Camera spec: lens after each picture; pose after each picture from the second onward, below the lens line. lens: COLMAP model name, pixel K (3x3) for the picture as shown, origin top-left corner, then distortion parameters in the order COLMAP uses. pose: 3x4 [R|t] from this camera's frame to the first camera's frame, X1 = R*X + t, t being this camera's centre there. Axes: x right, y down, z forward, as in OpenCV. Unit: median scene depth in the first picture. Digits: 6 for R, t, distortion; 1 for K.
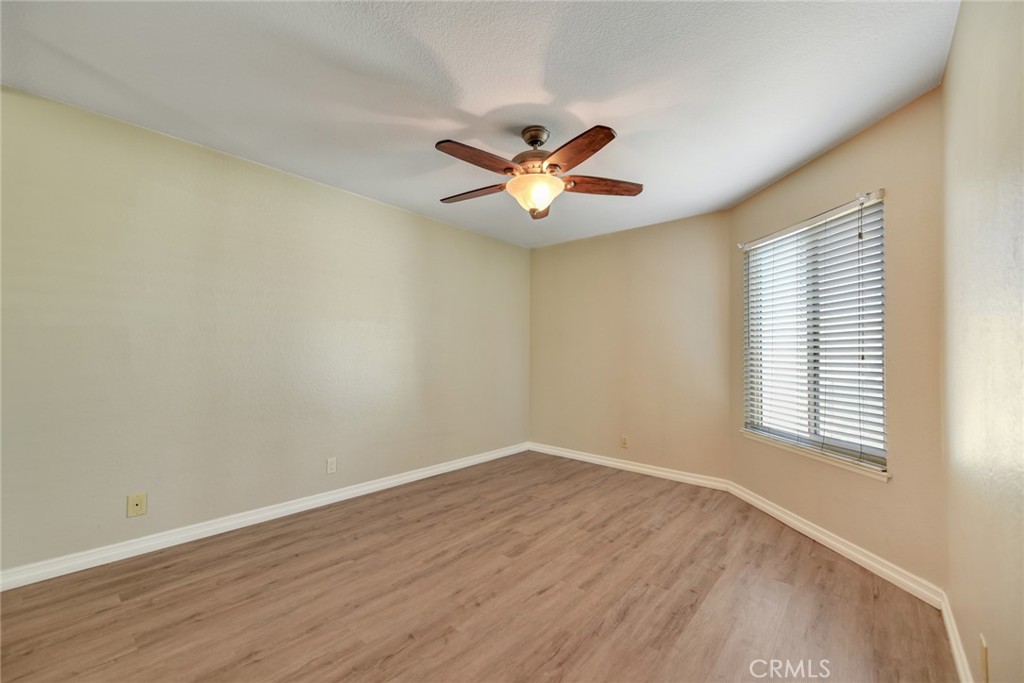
lens RADIAL K [[420.3, 0, 511.7], [0, 420.3, 364.8], [0, 0, 1]] dist [0.001313, -0.000194]
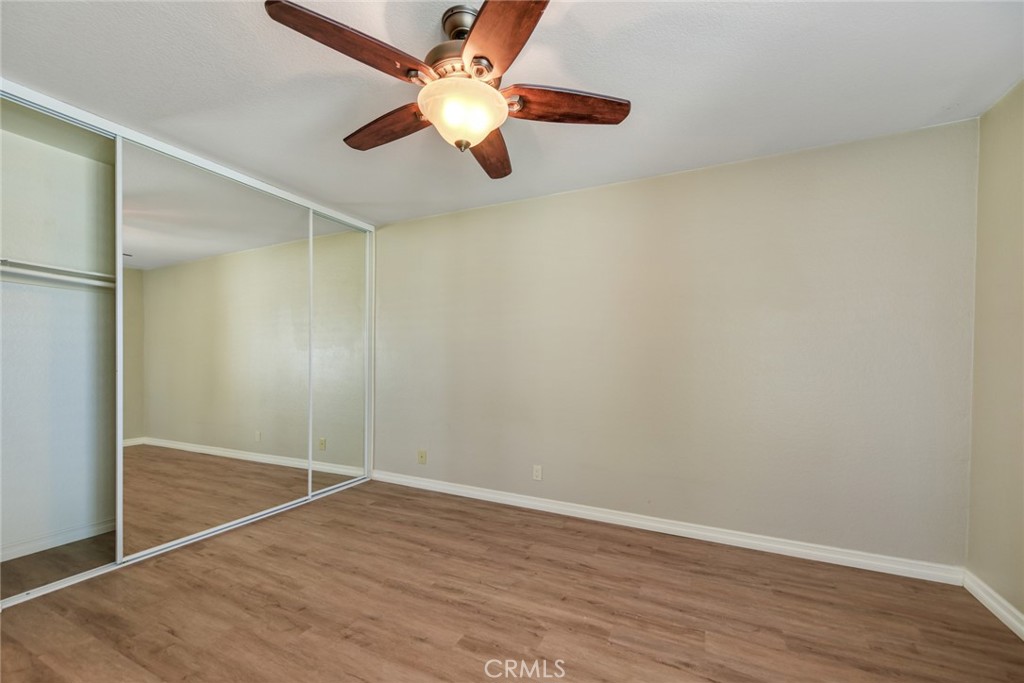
lens RADIAL K [[420.3, 0, 511.7], [0, 420.3, 364.8], [0, 0, 1]] dist [0.001313, -0.000194]
pose [[0.253952, 0.008946, -0.967175, 0.692963], [-0.035429, 0.999372, -0.000059, -0.027589], [0.966568, 0.034281, 0.254110, 0.849646]]
